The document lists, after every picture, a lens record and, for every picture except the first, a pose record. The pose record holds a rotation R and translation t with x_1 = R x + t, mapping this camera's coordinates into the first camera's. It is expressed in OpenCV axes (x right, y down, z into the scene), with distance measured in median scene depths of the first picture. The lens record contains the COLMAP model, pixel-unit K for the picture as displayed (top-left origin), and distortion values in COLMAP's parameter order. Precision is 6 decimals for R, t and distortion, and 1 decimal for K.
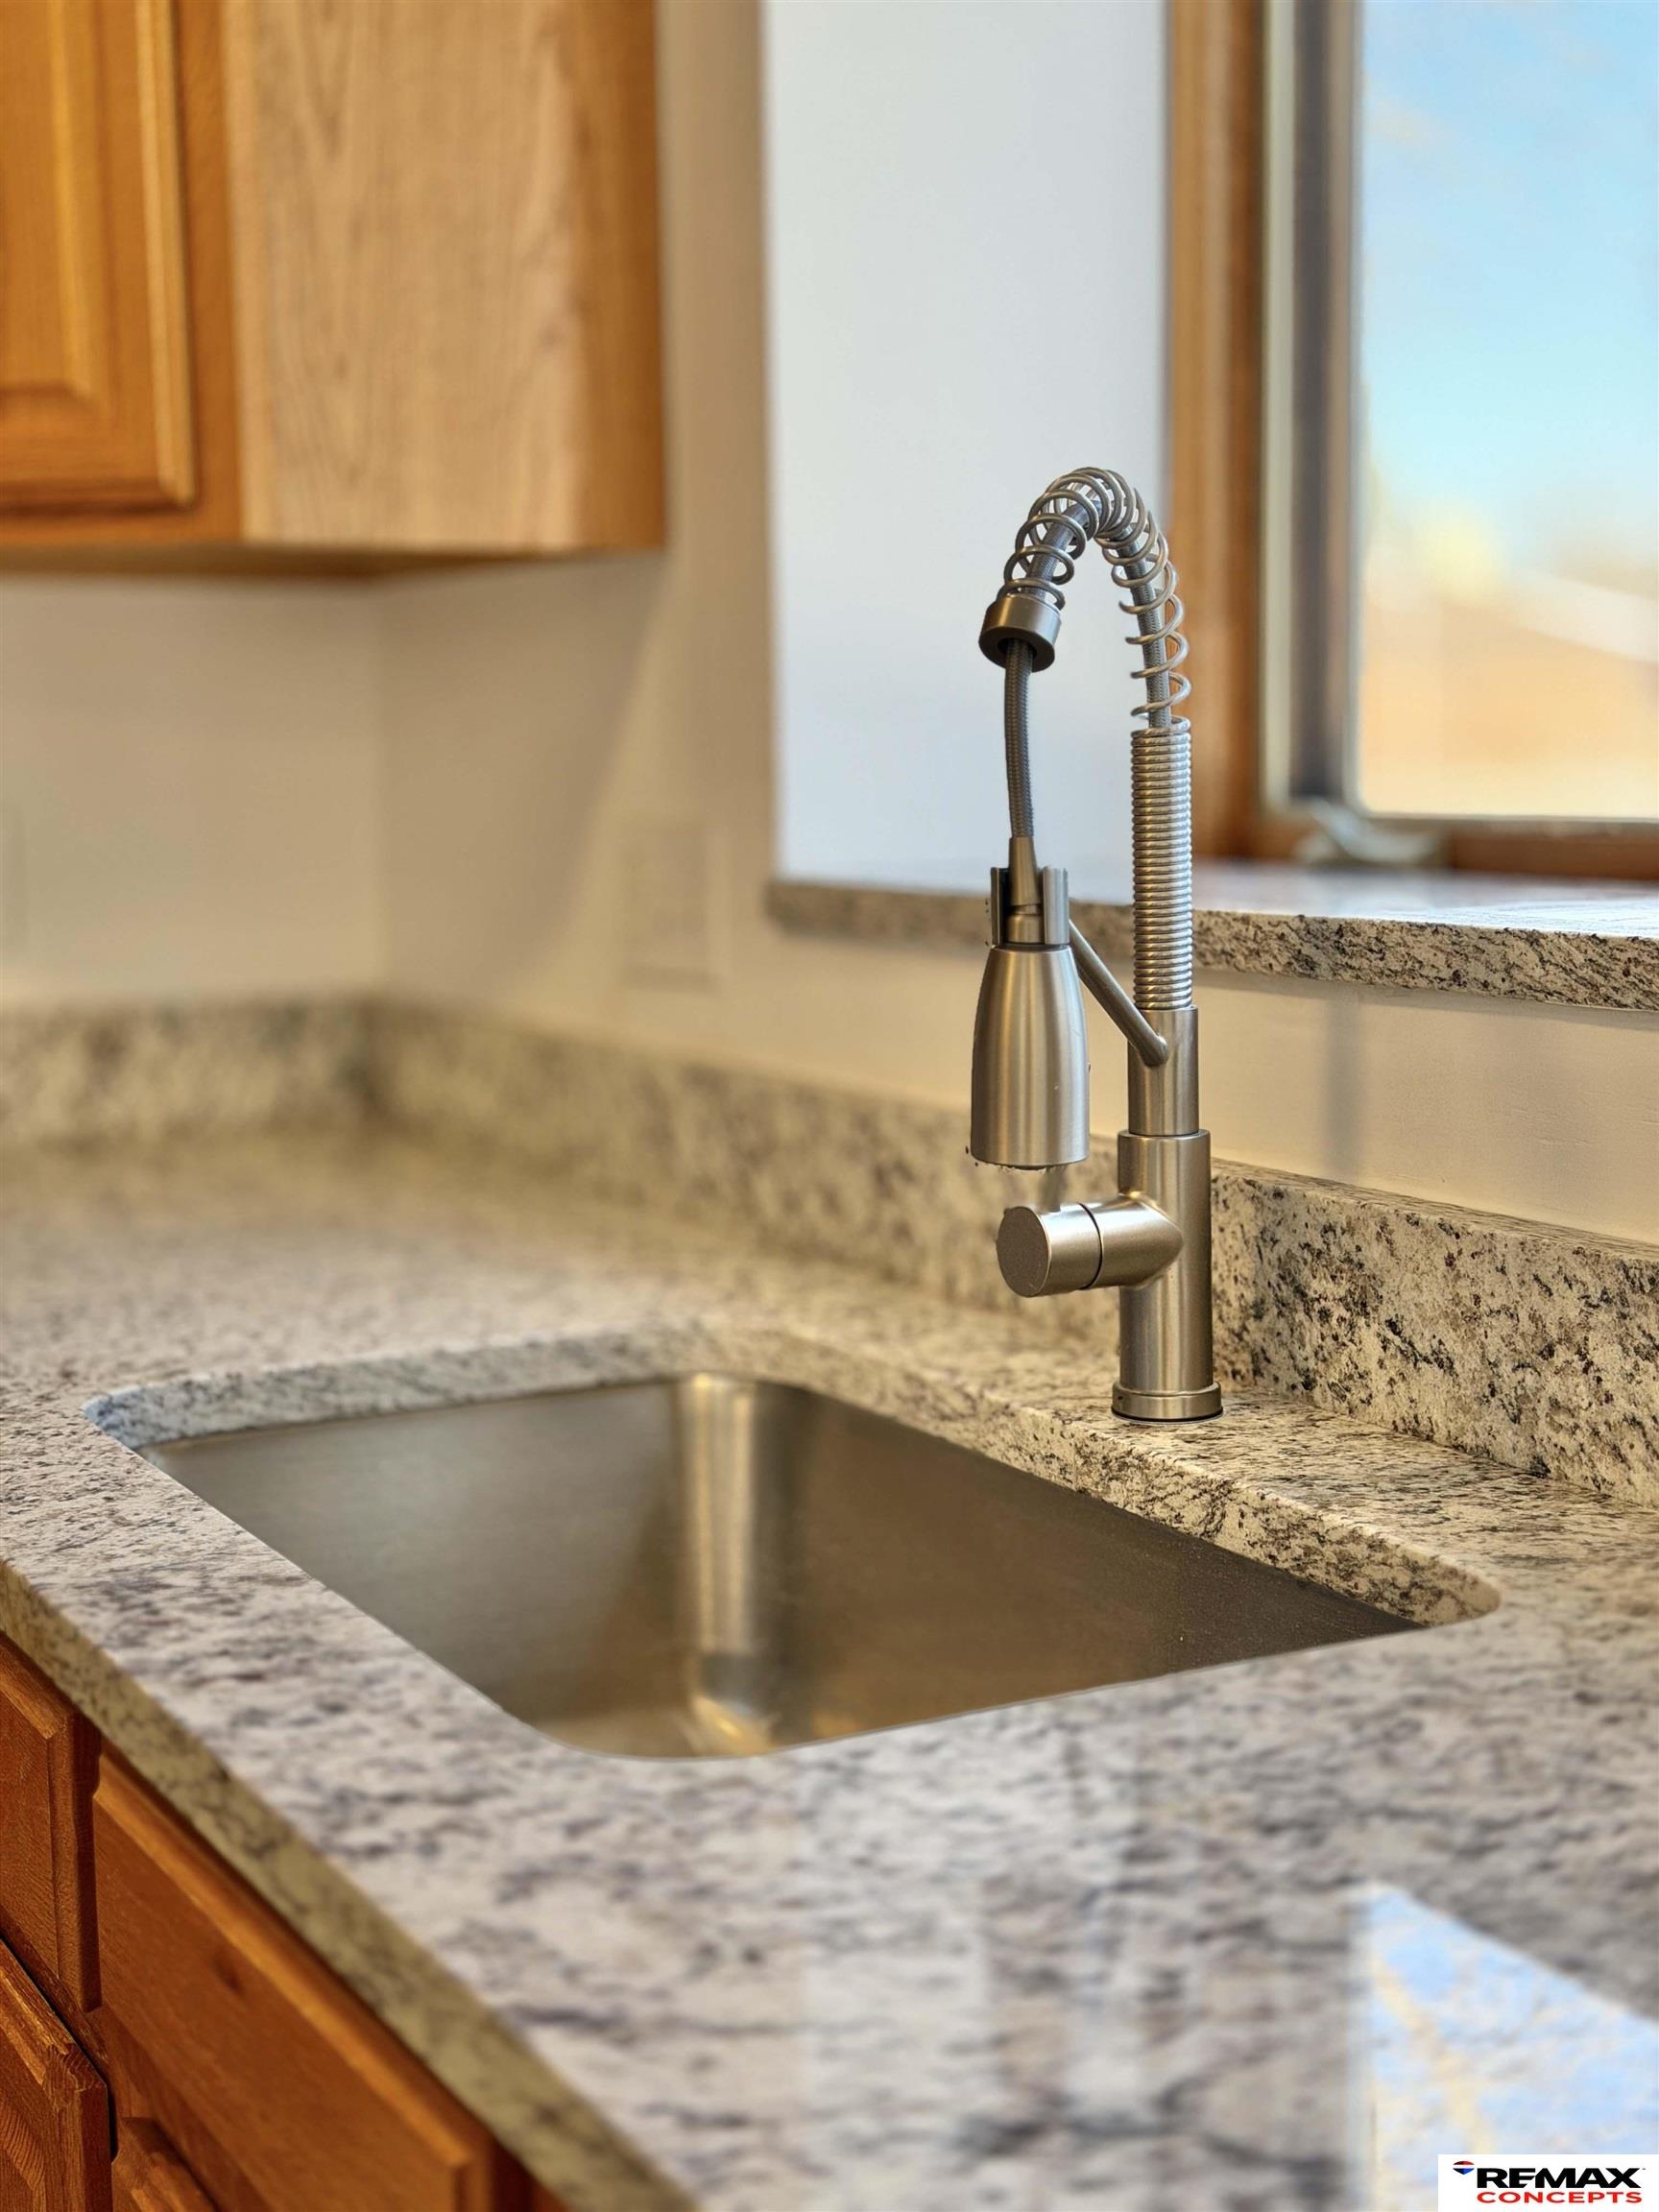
lens RADIAL K [[3104.8, 0, 829.5], [0, 3104.8, 1106.0], [0, 0, 1]] dist [0.015811, 0.017744]
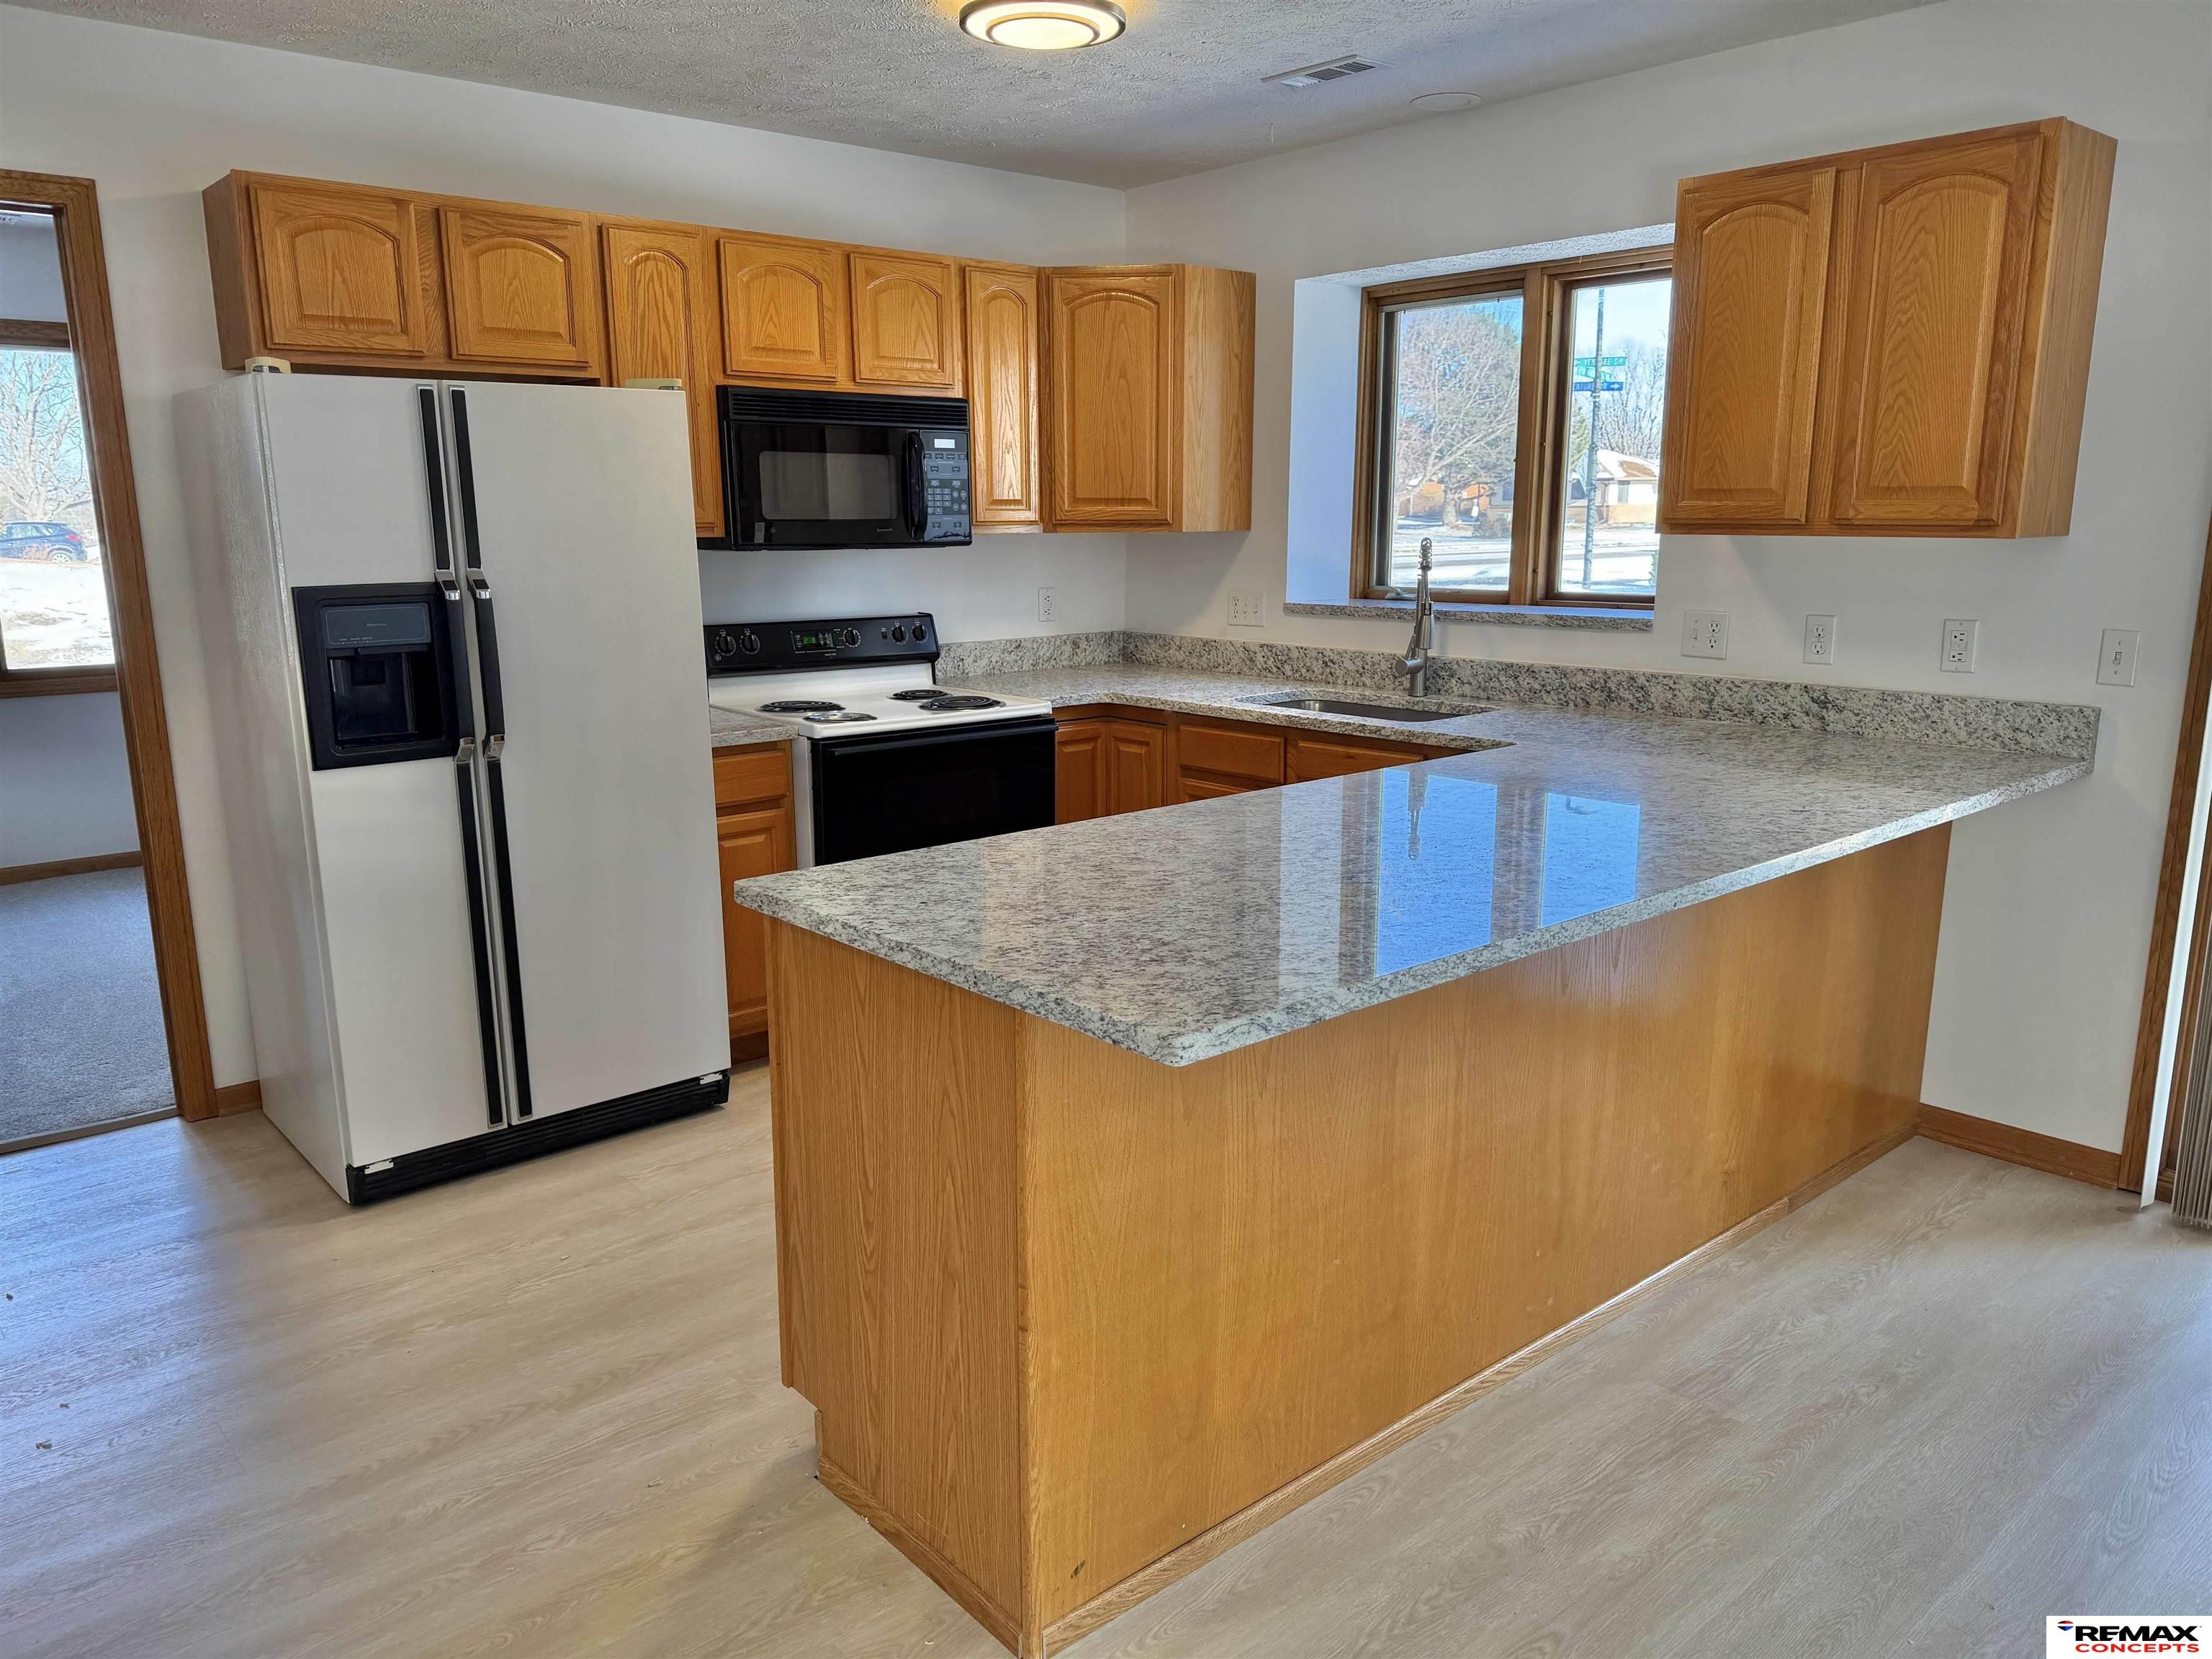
lens RADIAL K [[1559.6, 0, 1106.0], [0, 1559.6, 829.5], [0, 0, 1]] dist [0.078411, -0.105932]
pose [[0.974923, -0.036043, 0.219604, -0.827913], [0.018842, 0.996623, 0.079923, 0.076166], [-0.221743, -0.073781, 0.972310, -1.297084]]
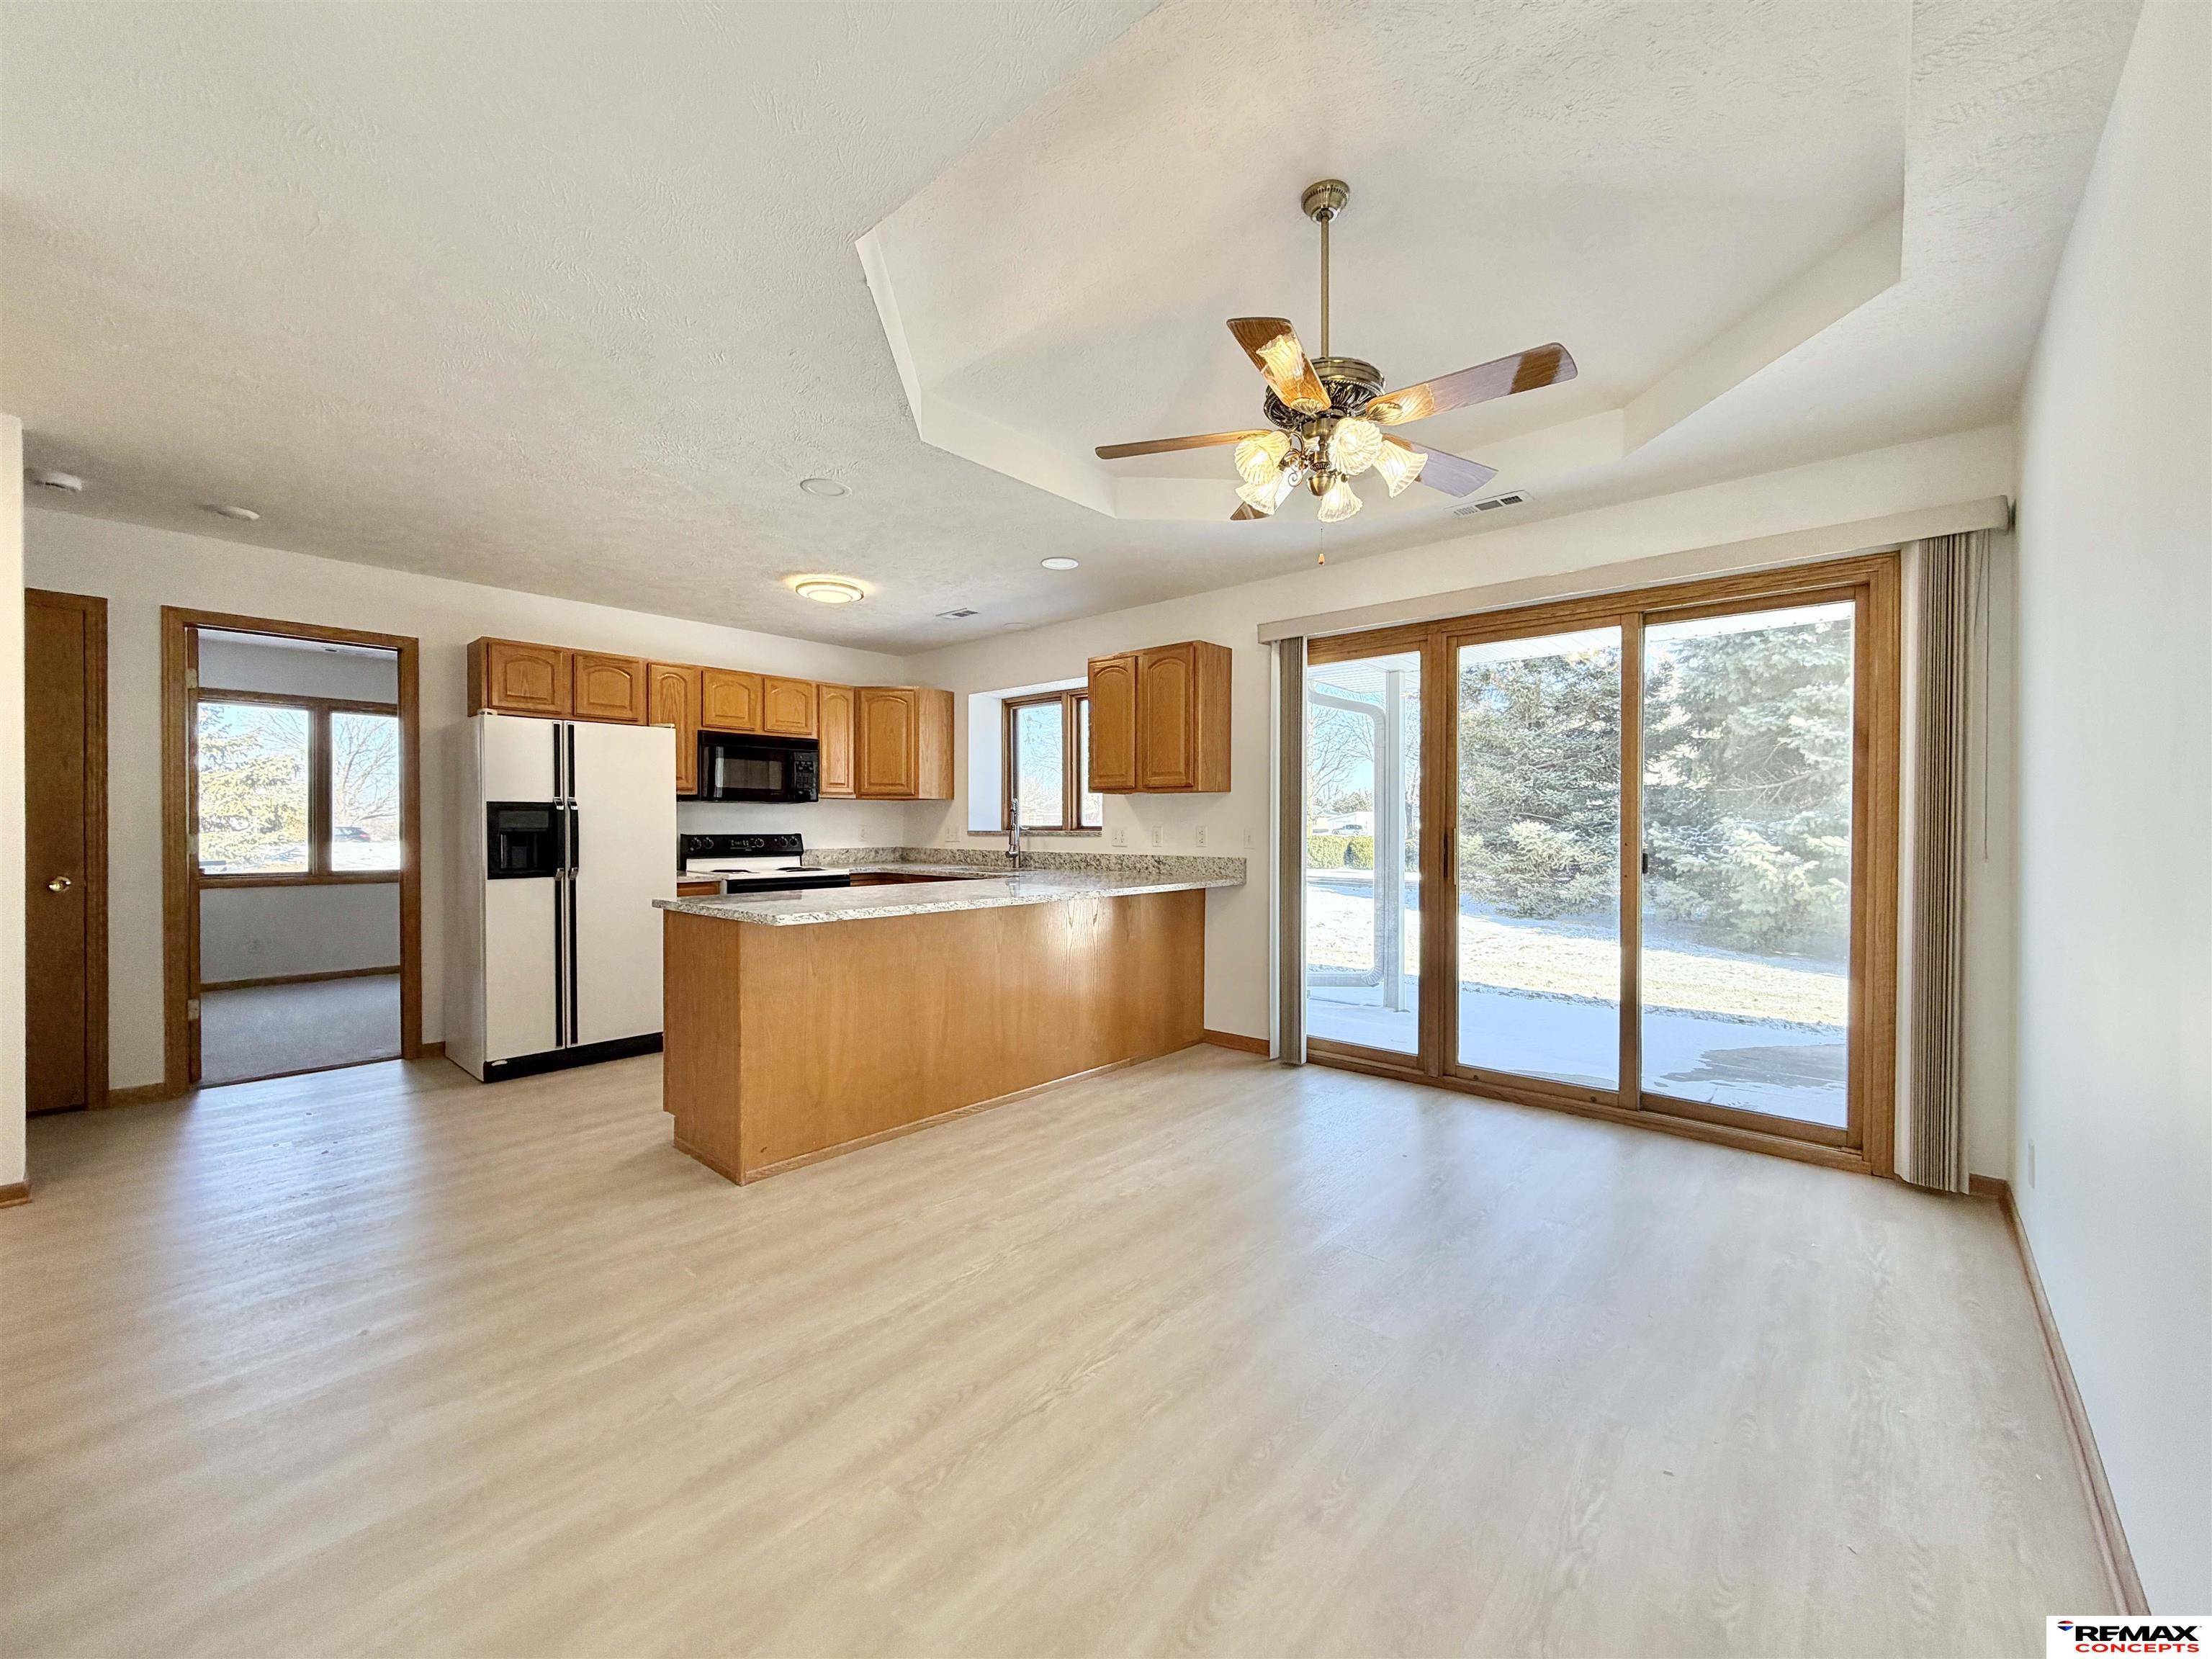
lens RADIAL K [[894.6, 0, 1106.0], [0, 894.6, 829.5], [0, 0, 1]] dist [0.009080, -0.000031]
pose [[0.941057, 0.013870, 0.337962, -0.608719], [0.027421, 0.992742, -0.117094, 0.294952], [-0.337134, 0.119459, 0.933847, -2.027597]]
